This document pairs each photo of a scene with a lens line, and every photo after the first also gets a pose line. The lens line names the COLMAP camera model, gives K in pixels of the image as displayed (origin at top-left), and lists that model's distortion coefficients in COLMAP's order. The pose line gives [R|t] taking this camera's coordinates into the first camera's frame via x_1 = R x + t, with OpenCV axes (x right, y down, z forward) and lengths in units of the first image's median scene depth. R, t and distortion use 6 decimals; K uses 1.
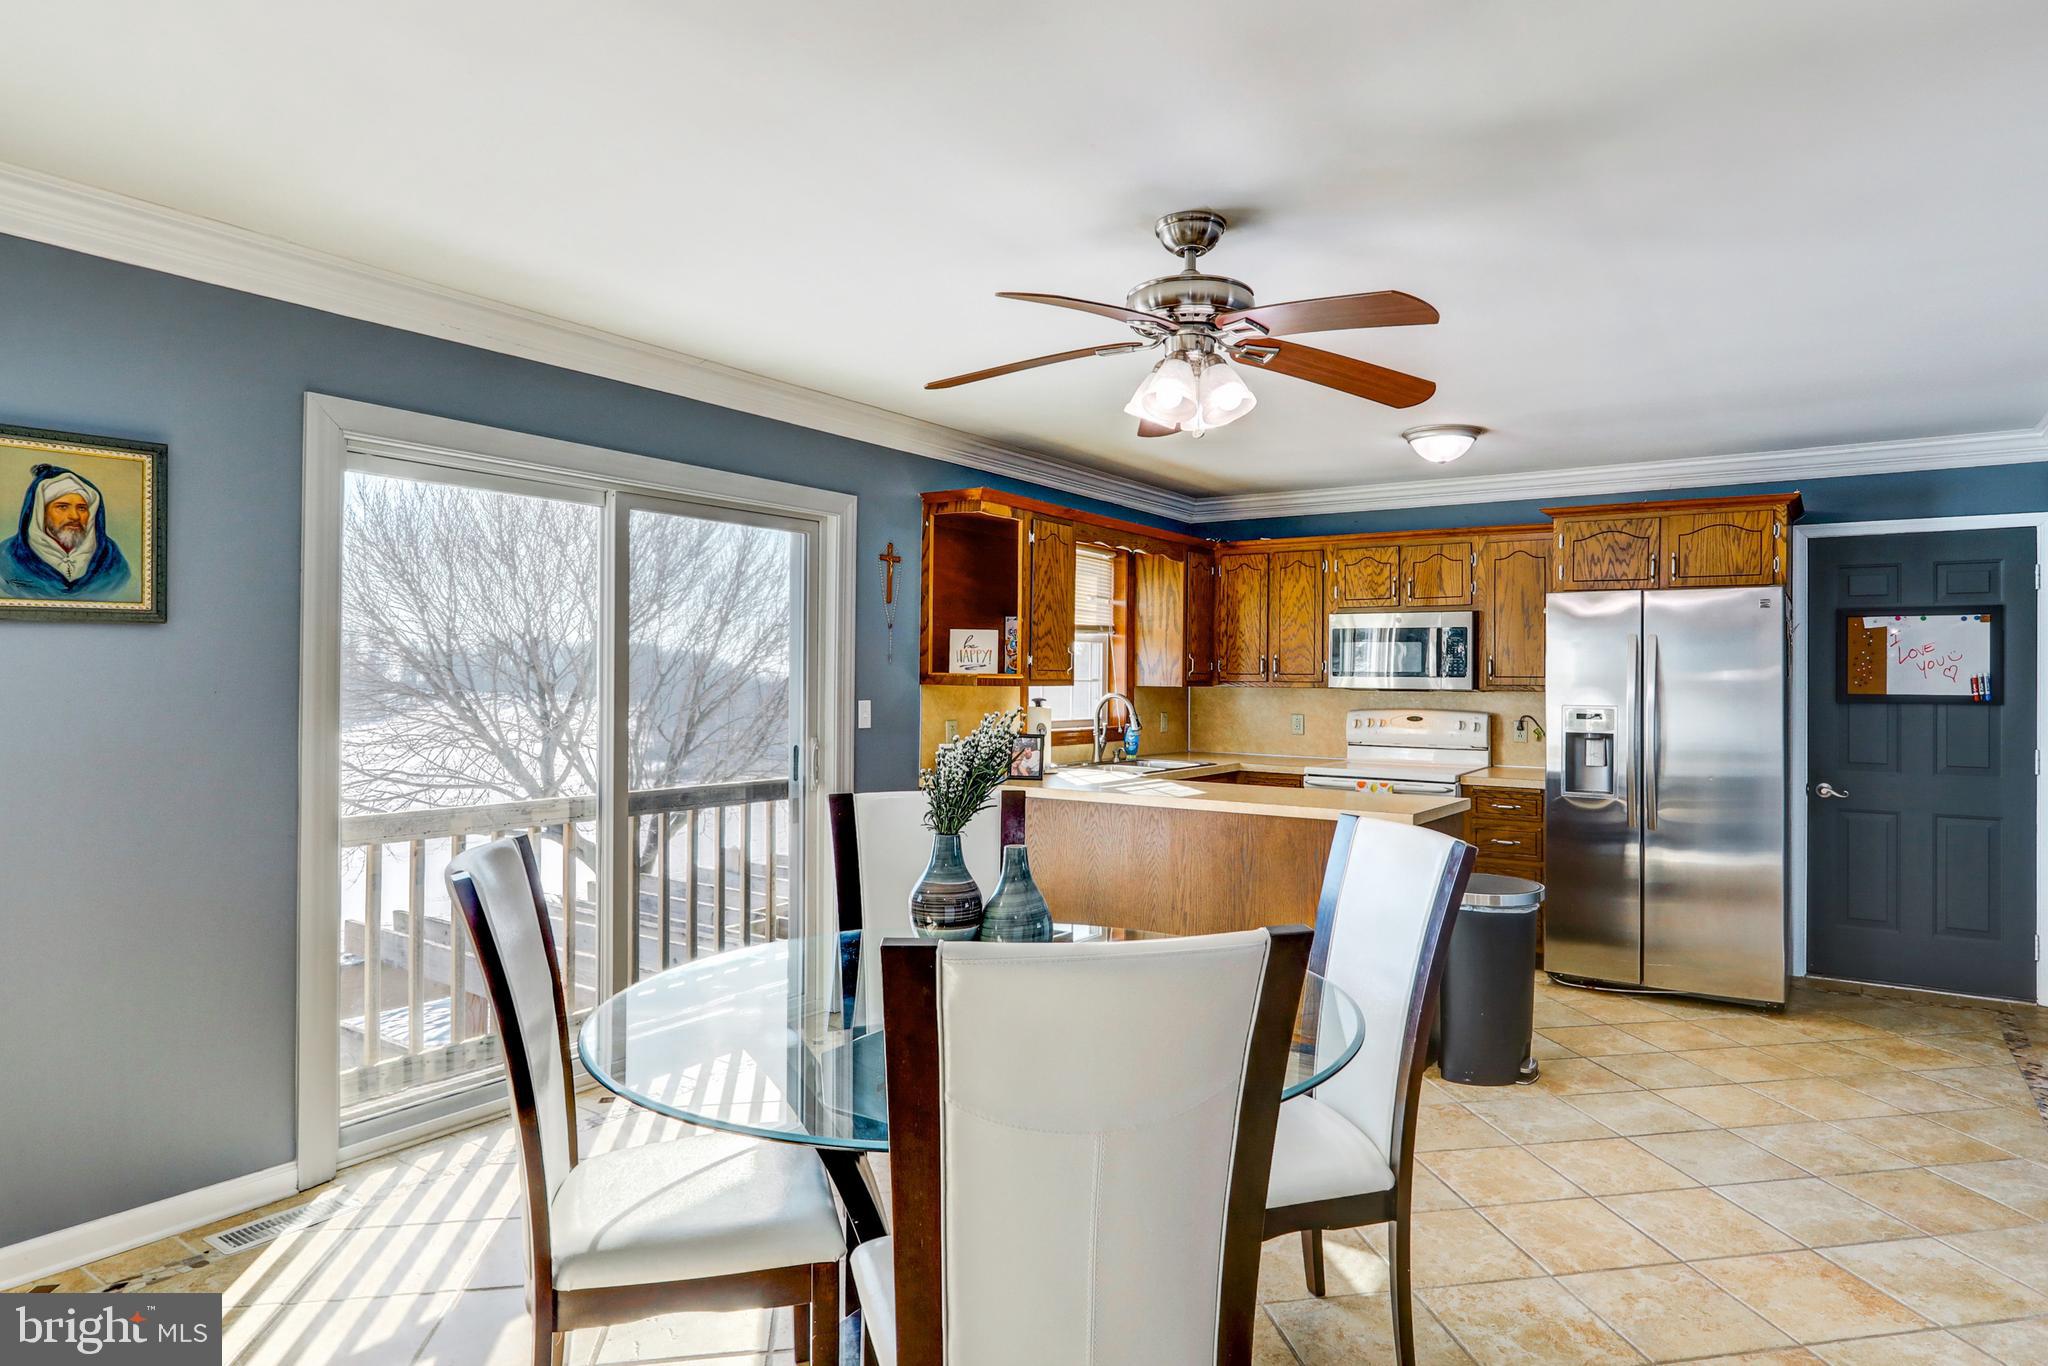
lens RADIAL K [[1142.3, 0, 1147.0], [0, 1142.3, 670.3], [0, 0, 1]] dist [-0.015629, 0.004590]
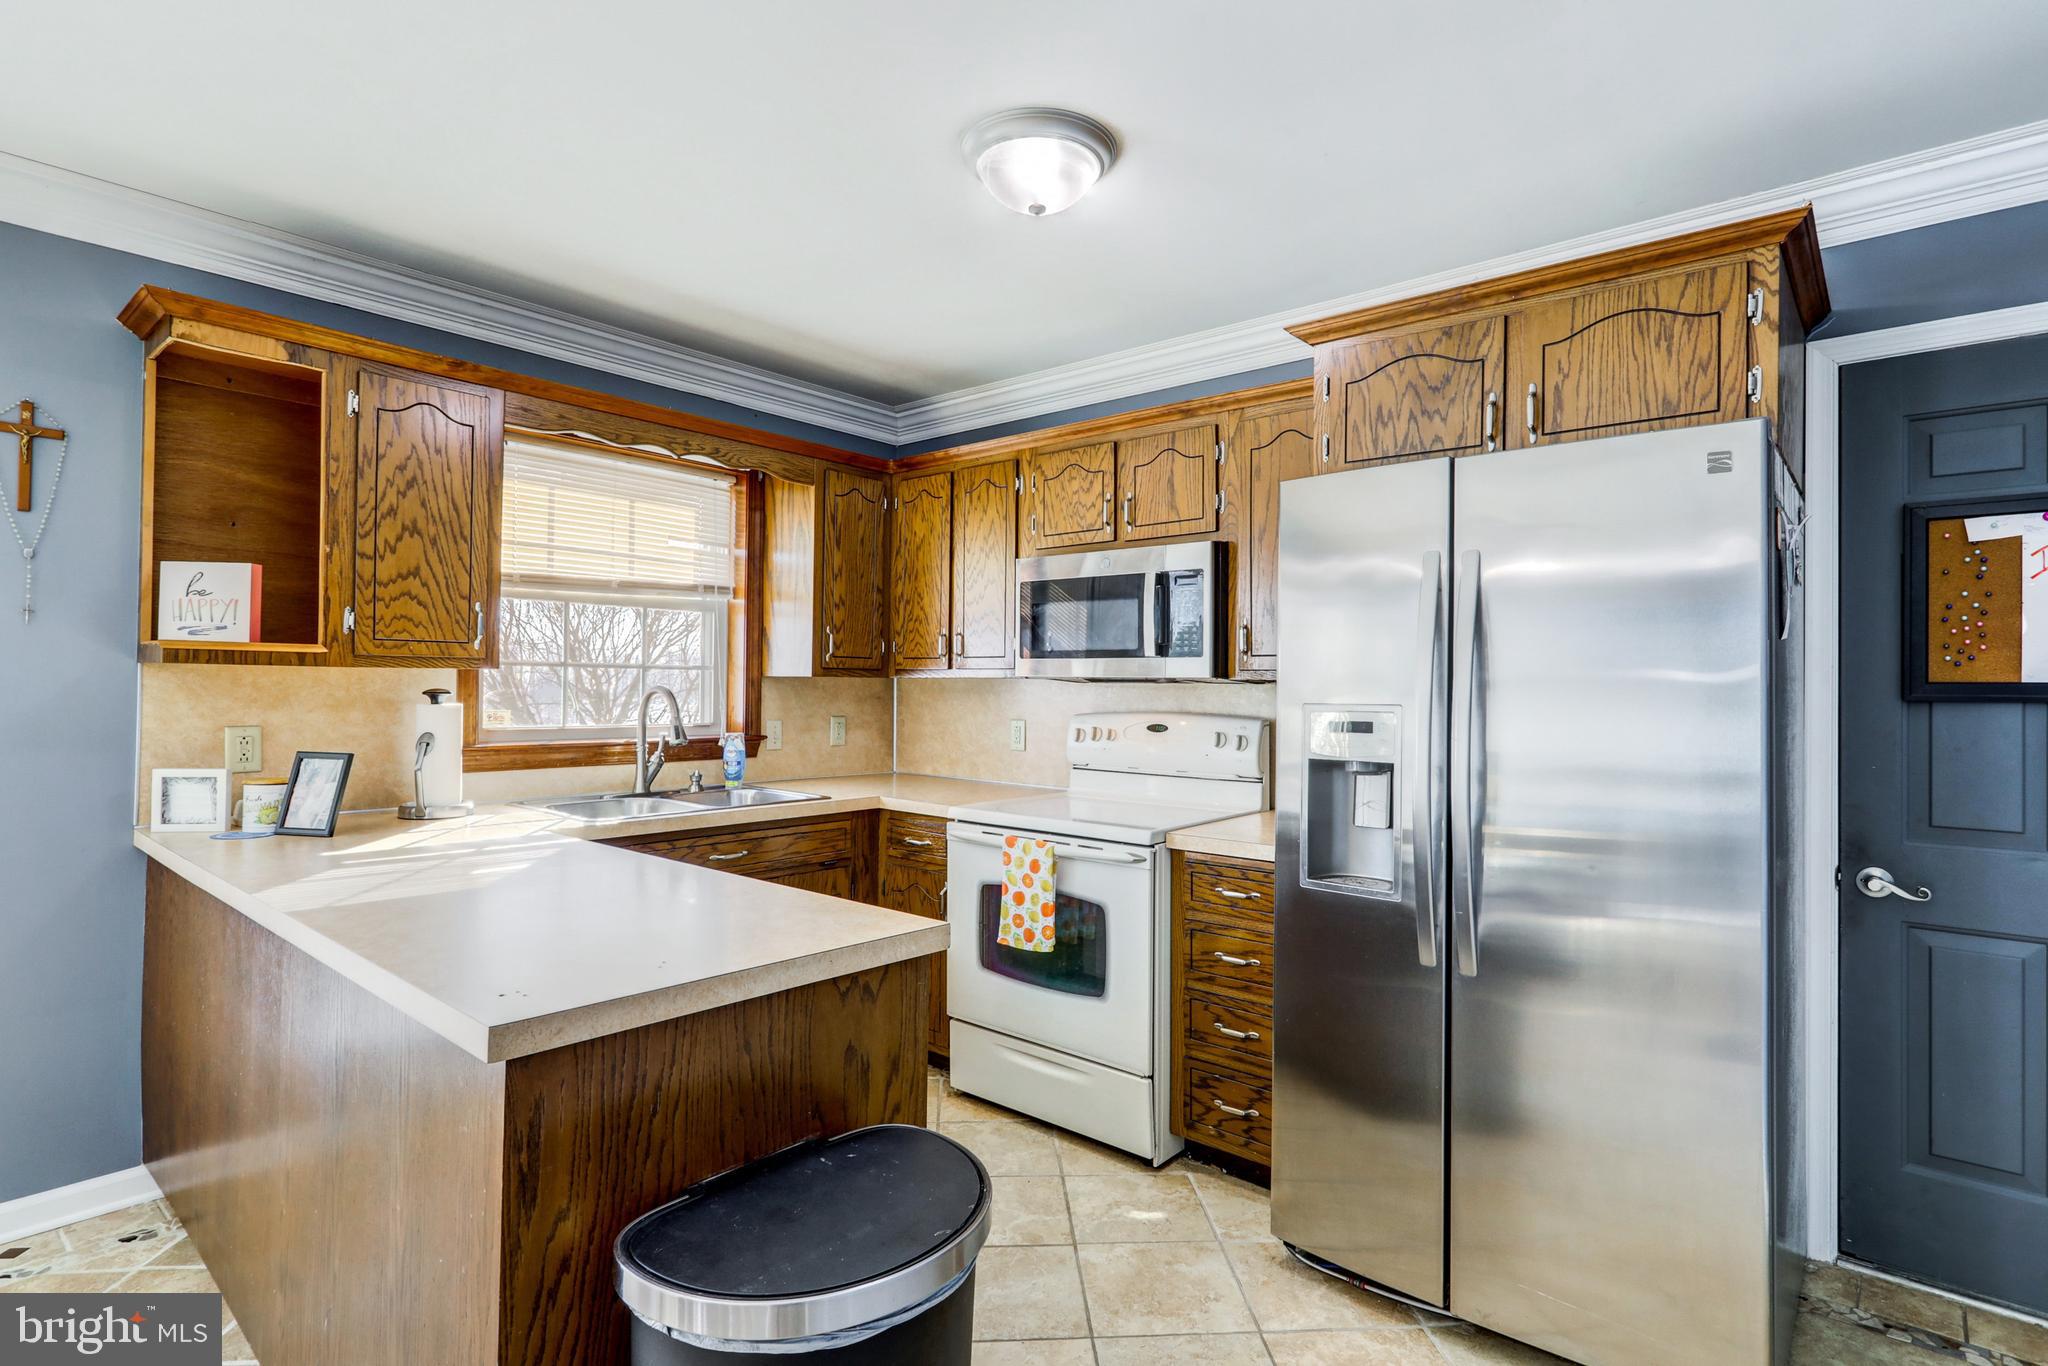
lens RADIAL K [[998.0, 0, 1136.8], [0, 998.0, 679.8], [0, 0, 1]] dist [-0.000458, 0.001408]
pose [[0.994201, 0.000724, -0.107531, 0.338770], [-0.000992, 0.999997, -0.002436, 0.021416], [0.107529, 0.002529, 0.994199, 0.559669]]
